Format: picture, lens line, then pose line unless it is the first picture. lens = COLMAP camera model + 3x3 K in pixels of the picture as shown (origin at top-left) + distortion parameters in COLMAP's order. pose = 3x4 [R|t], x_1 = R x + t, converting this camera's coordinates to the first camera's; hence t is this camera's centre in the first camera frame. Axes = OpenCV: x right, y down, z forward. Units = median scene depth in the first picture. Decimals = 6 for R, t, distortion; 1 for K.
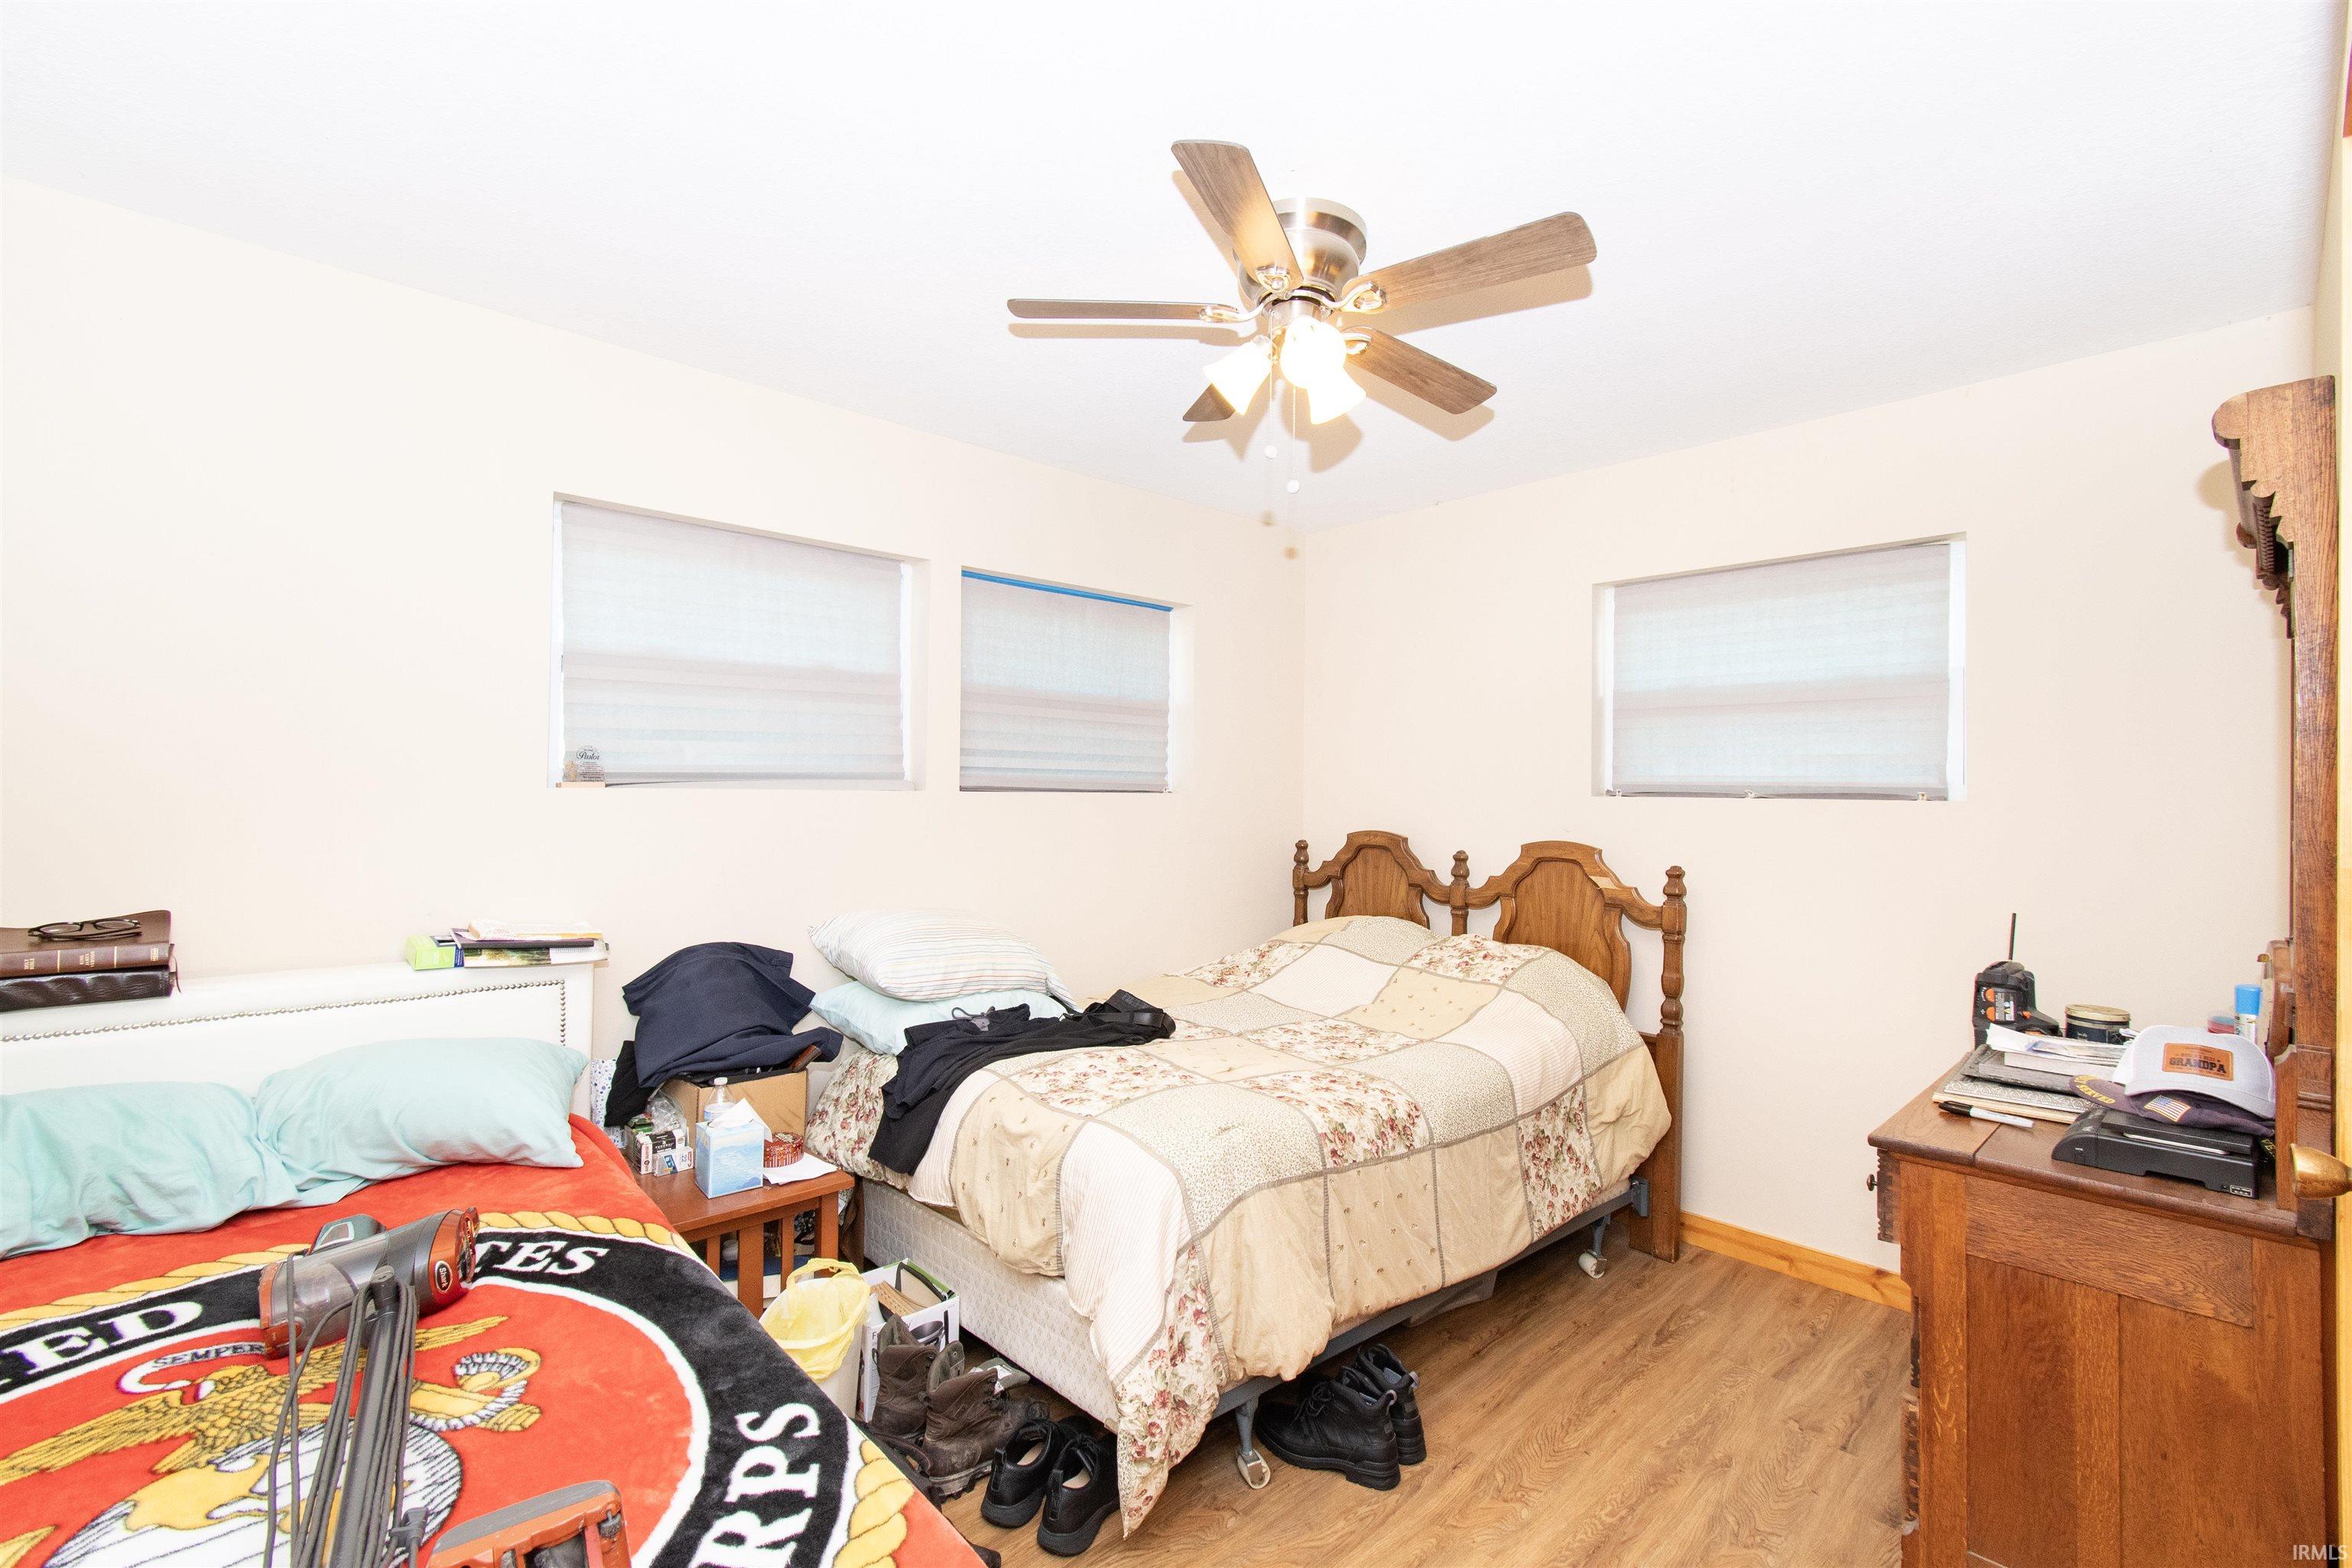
lens RADIAL K [[1035.1, 0, 1176.0], [0, 1035.1, 784.0], [0, 0, 1]] dist [0.000703, -0.000012]
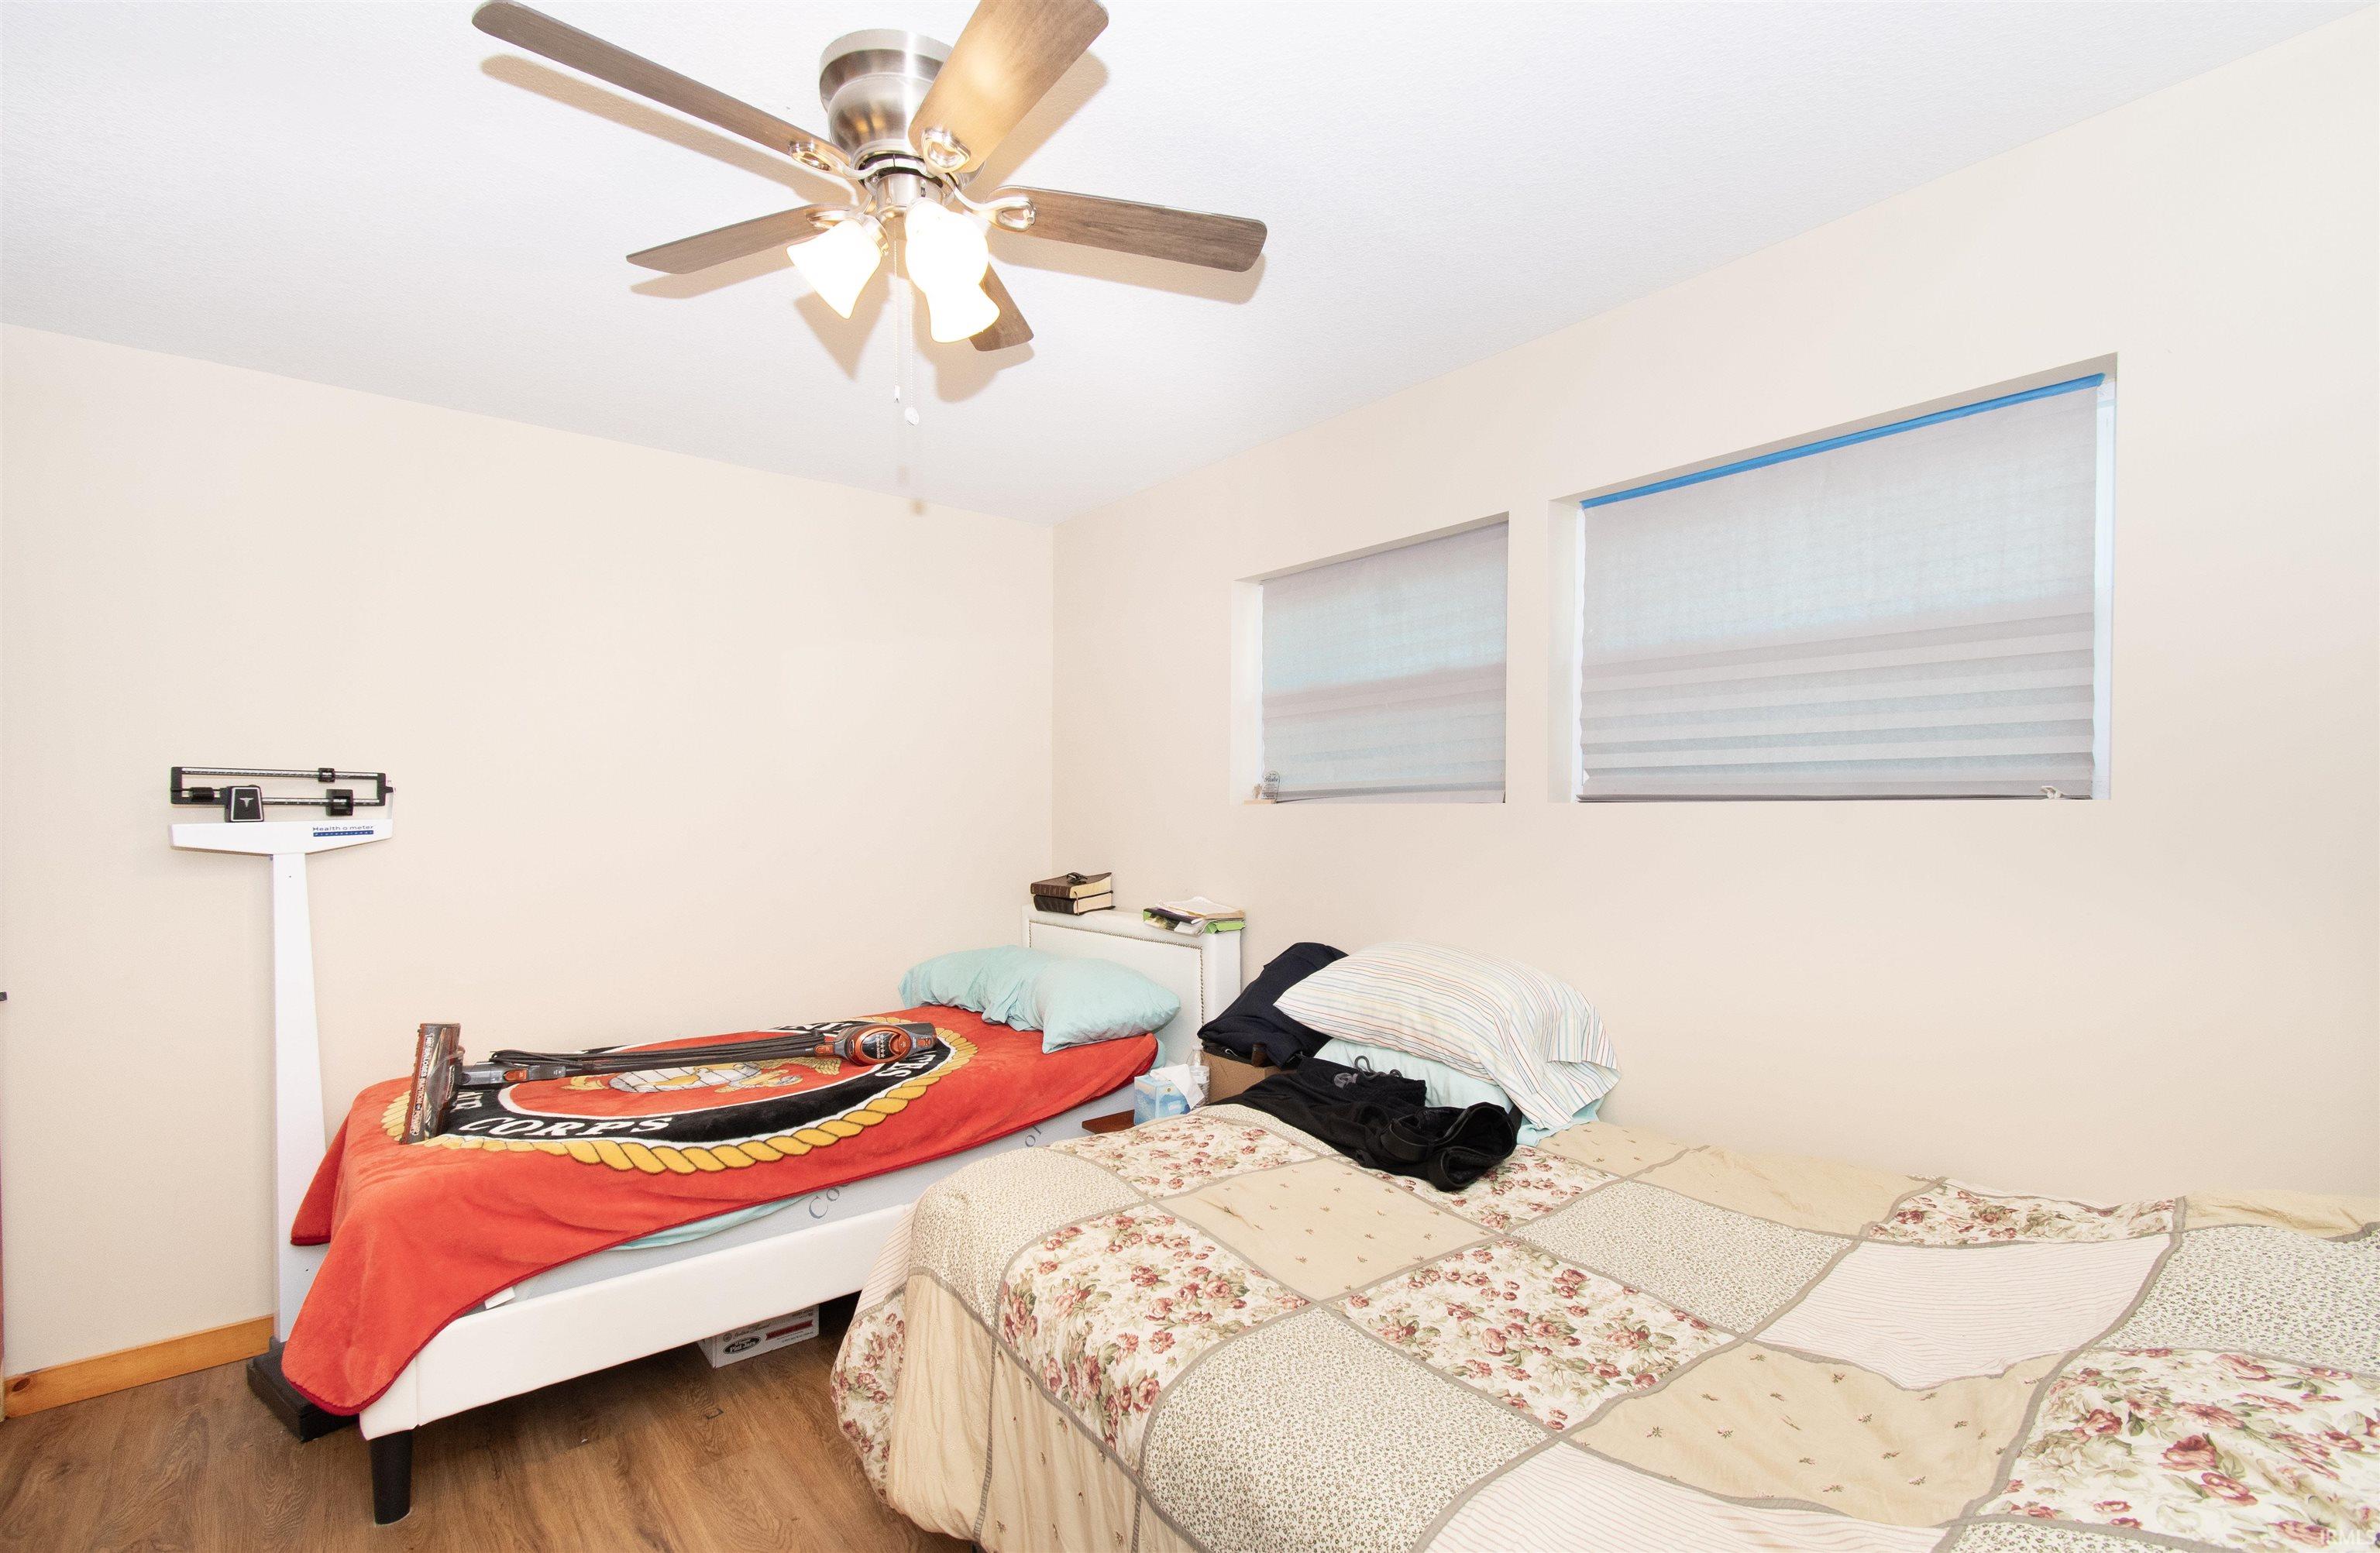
lens RADIAL K [[1038.1, 0, 1190.5], [0, 1038.1, 834.1], [0, 0, 1]] dist [0.001503, 0.000046]
pose [[-0.059830, 0.017916, -0.998048, 0.696633], [0.013797, 0.999758, 0.017120, 0.016505], [0.998113, -0.012746, -0.060063, 0.976173]]
